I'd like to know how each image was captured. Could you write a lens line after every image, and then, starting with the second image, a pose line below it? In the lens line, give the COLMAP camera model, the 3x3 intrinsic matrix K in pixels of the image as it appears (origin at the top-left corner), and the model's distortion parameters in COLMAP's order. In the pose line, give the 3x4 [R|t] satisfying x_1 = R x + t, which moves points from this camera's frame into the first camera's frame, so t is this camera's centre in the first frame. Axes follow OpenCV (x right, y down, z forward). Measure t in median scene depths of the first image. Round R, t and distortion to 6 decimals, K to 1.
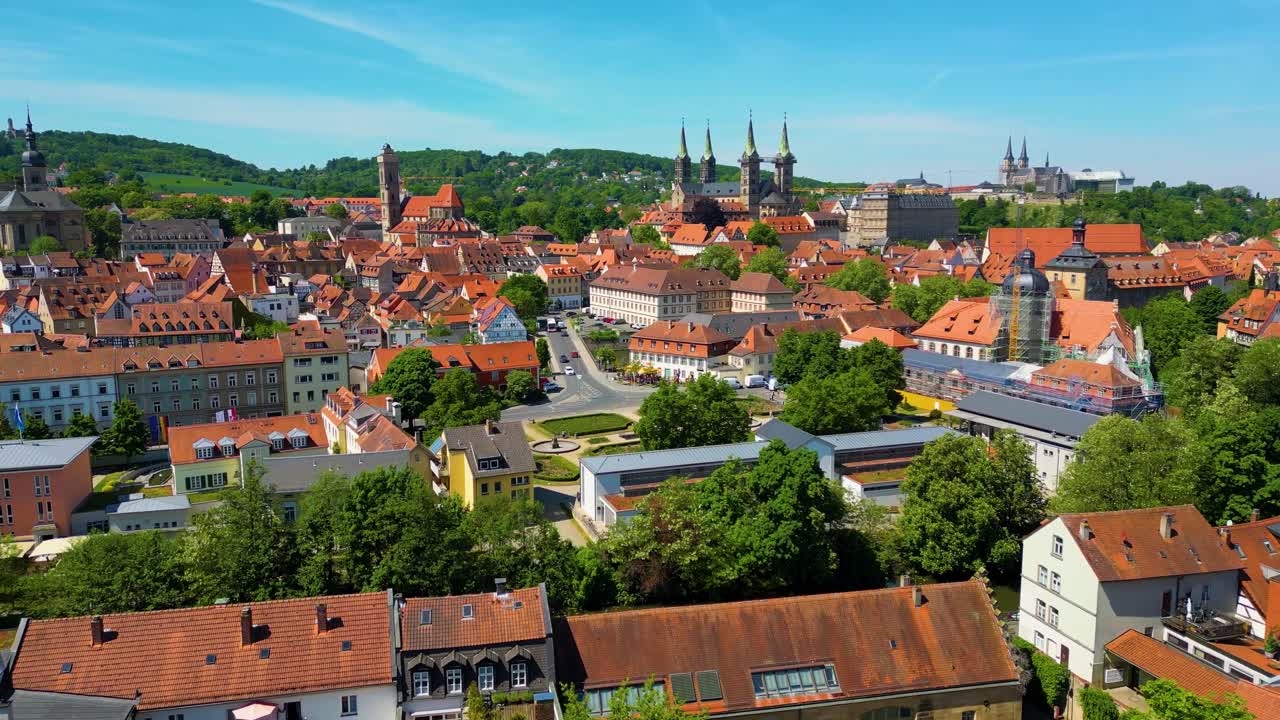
lens RADIAL K [[933.3, 0, 646.0], [0, 933.3, 362.9], [0, 0, 1]] dist [0.092028, -0.101553]
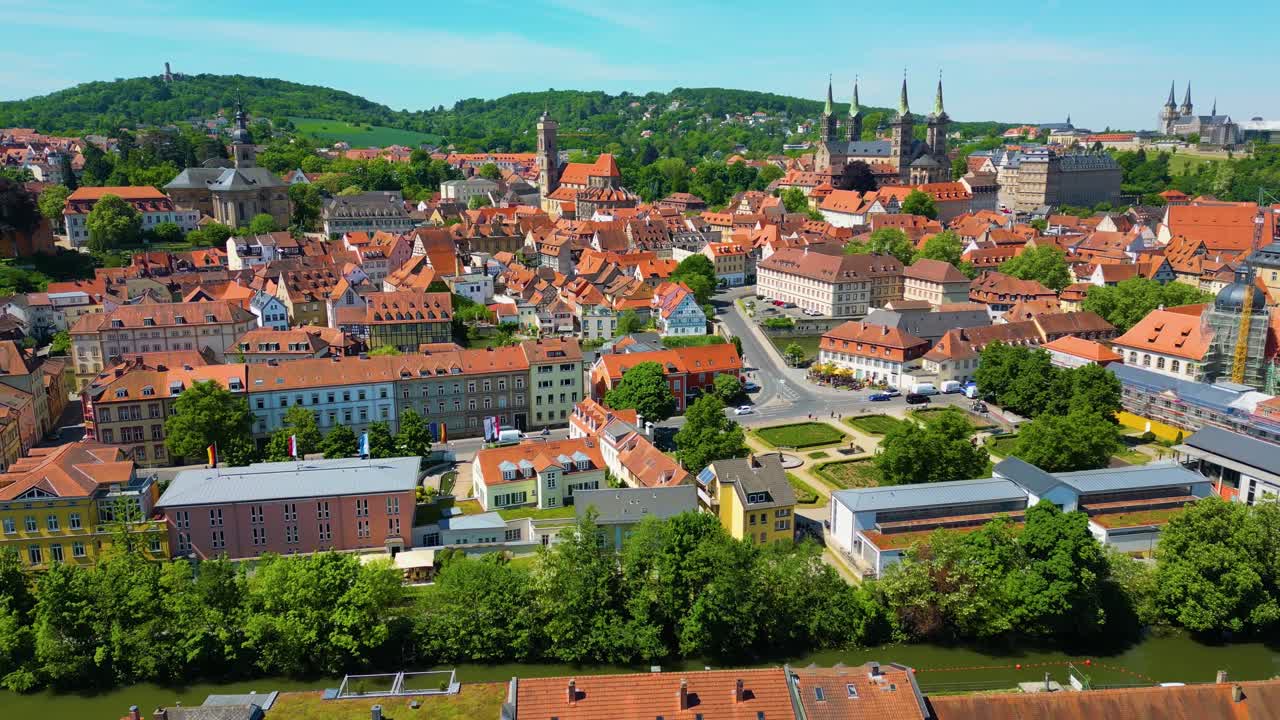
lens RADIAL K [[933.3, 0, 646.0], [0, 933.3, 362.9], [0, 0, 1]] dist [0.092028, -0.101553]
pose [[0.993407, 0.029365, -0.110815, -0.082341], [-0.021726, 0.997343, 0.069529, -0.057704], [0.112562, -0.066663, 0.991406, -0.048768]]
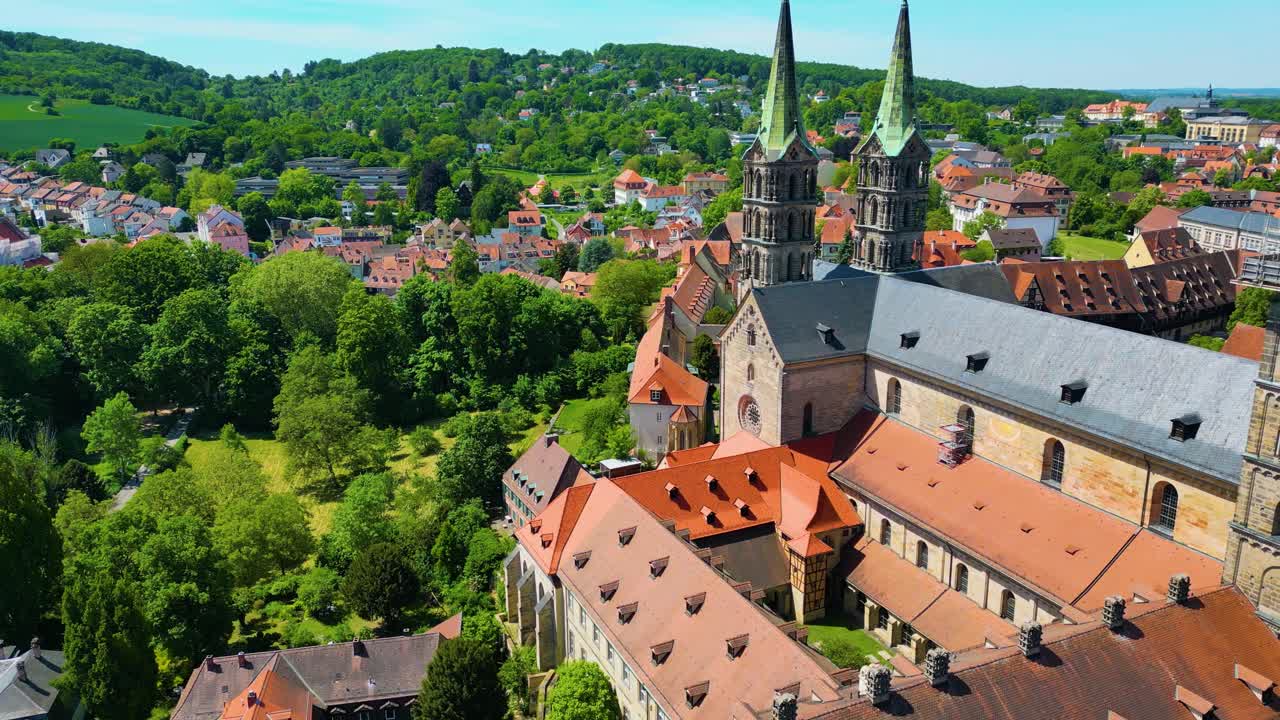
lens RADIAL K [[933.3, 0, 646.0], [0, 933.3, 362.9], [0, 0, 1]] dist [0.092028, -0.101553]
pose [[0.995475, 0.021018, -0.092670, 0.072229], [-0.010795, 0.993932, 0.109468, -0.468718], [0.094408, -0.107972, 0.989661, 1.878611]]
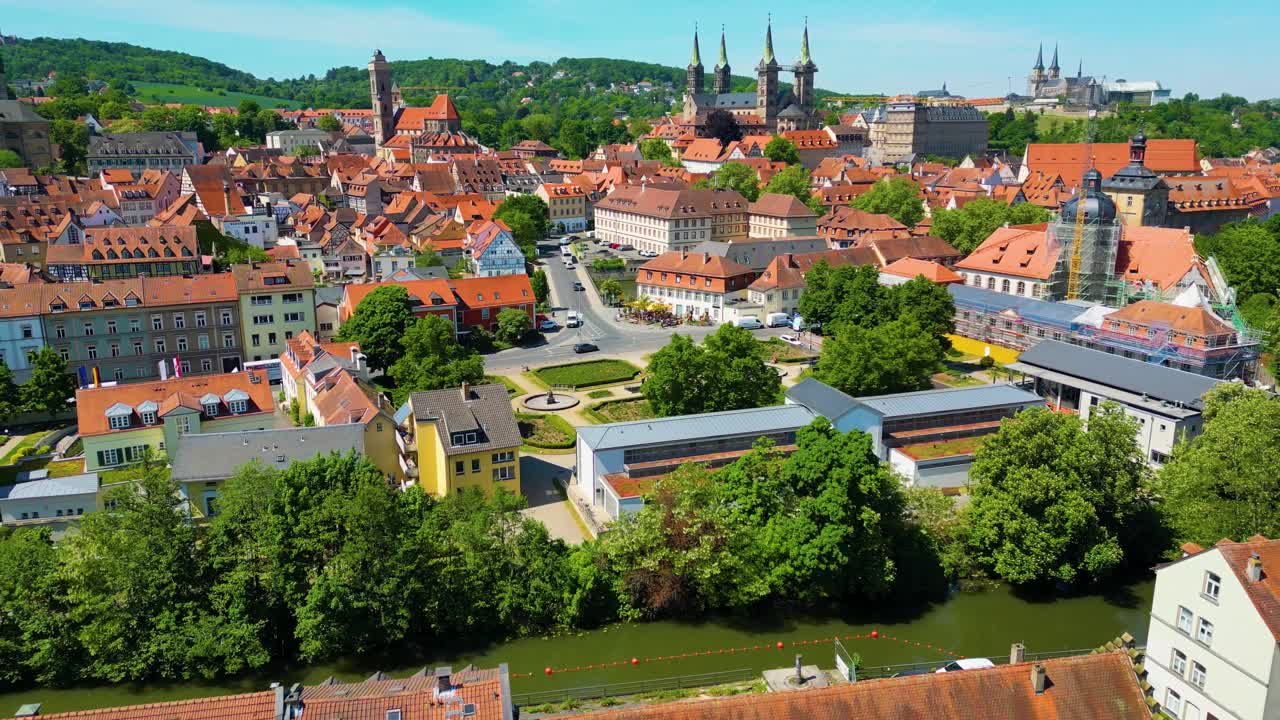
lens RADIAL K [[933.3, 0, 646.0], [0, 933.3, 362.9], [0, 0, 1]] dist [0.092028, -0.101553]
pose [[0.999946, 0.004602, -0.009306, -0.000412], [-0.003767, 0.996131, 0.087804, -0.013926], [0.009674, -0.087764, 0.996094, 0.085761]]
